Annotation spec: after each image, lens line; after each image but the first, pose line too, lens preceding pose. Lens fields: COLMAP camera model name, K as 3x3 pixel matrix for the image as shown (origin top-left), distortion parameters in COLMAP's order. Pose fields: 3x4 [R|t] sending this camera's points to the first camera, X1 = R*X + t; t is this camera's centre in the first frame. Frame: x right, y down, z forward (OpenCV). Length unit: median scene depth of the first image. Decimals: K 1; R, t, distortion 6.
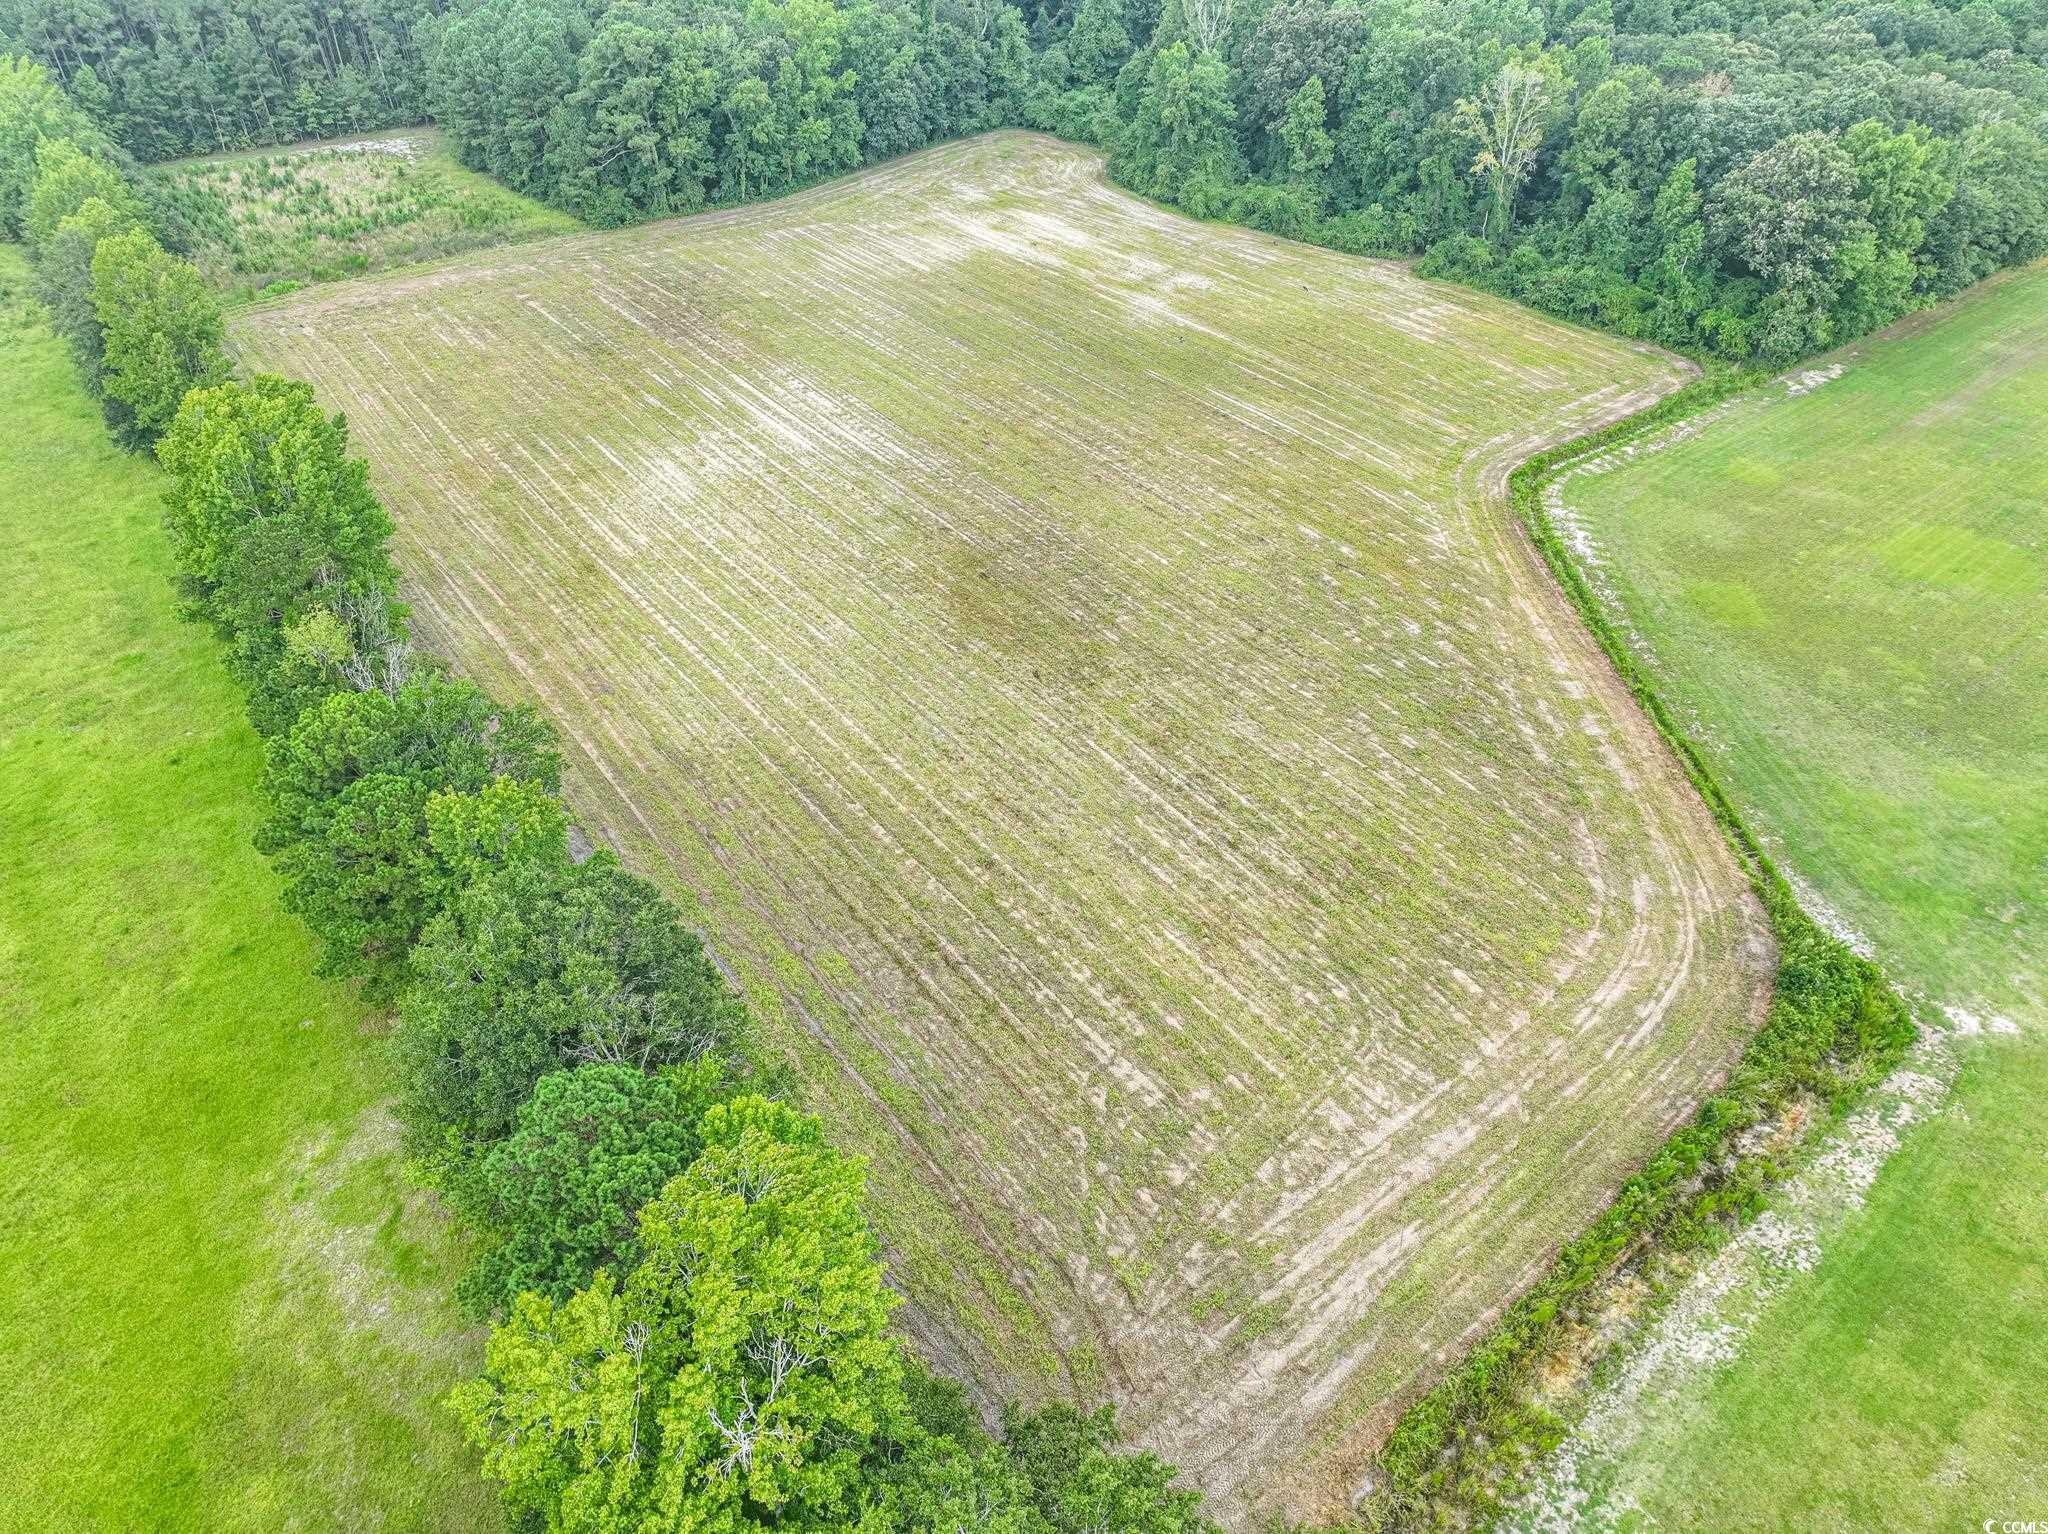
lens RADIAL K [[1440.7, 0, 1024.0], [0, 1440.7, 767.0], [0, 0, 1]] dist [-0.003689, 0.019660]
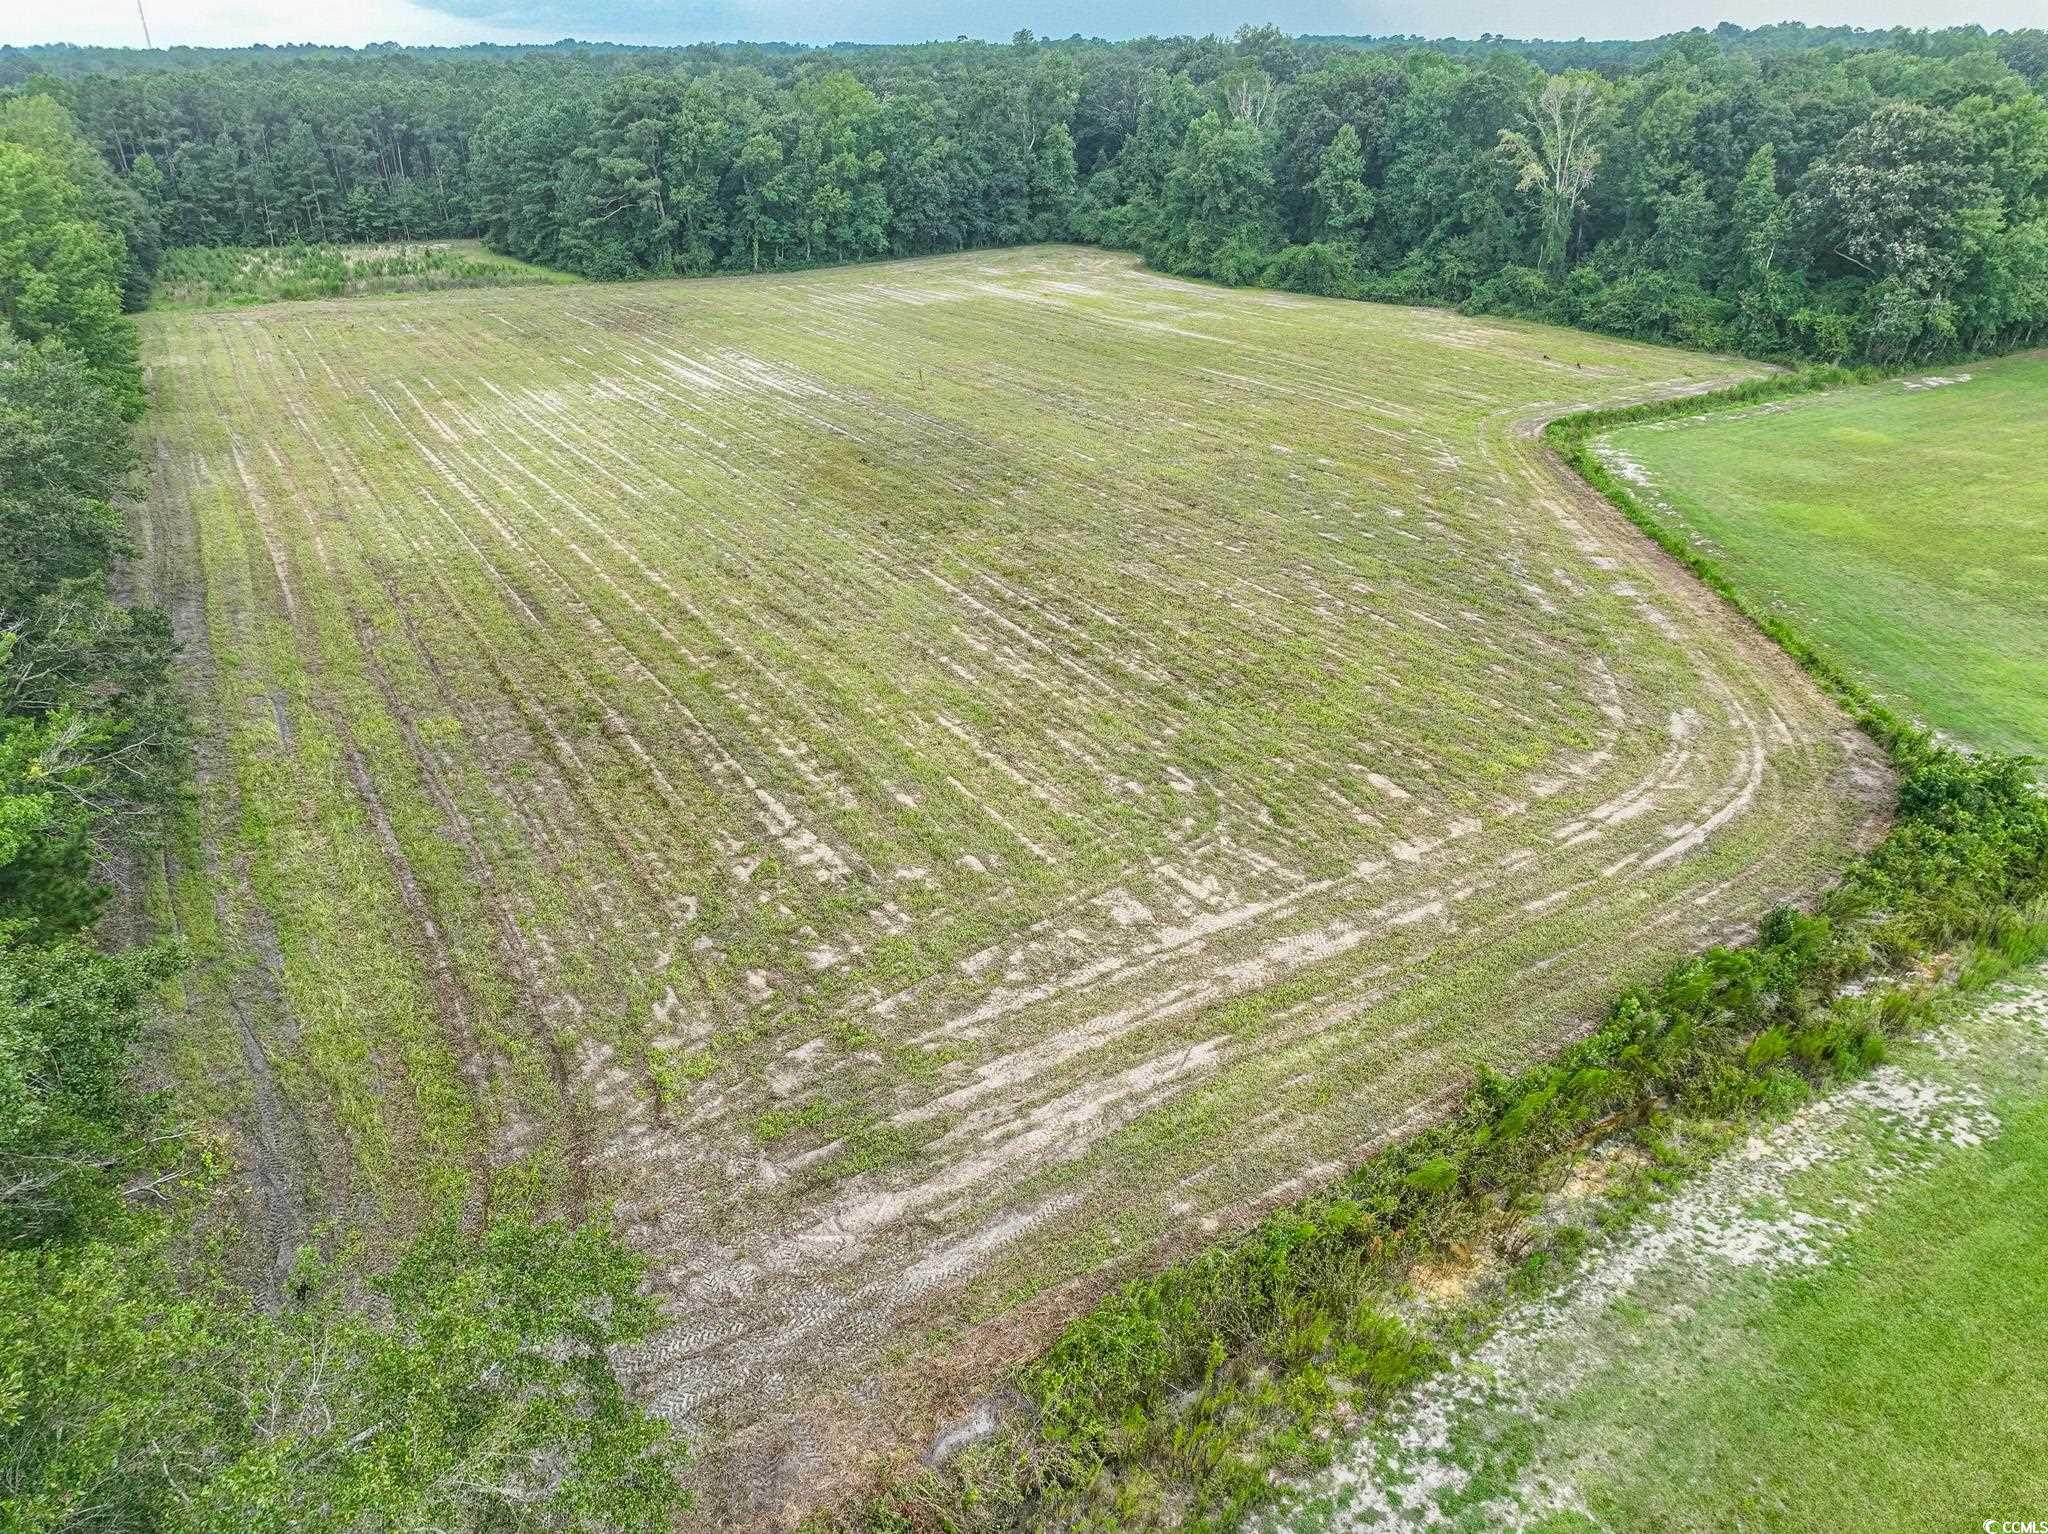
lens RADIAL K [[1440.7, 0, 1024.0], [0, 1440.7, 767.0], [0, 0, 1]] dist [-0.003689, 0.019660]
pose [[0.995245, 0.044163, -0.086811, 0.134708], [-0.060817, 0.977962, -0.199728, 0.184110], [0.076078, 0.204058, 0.975998, 0.244221]]
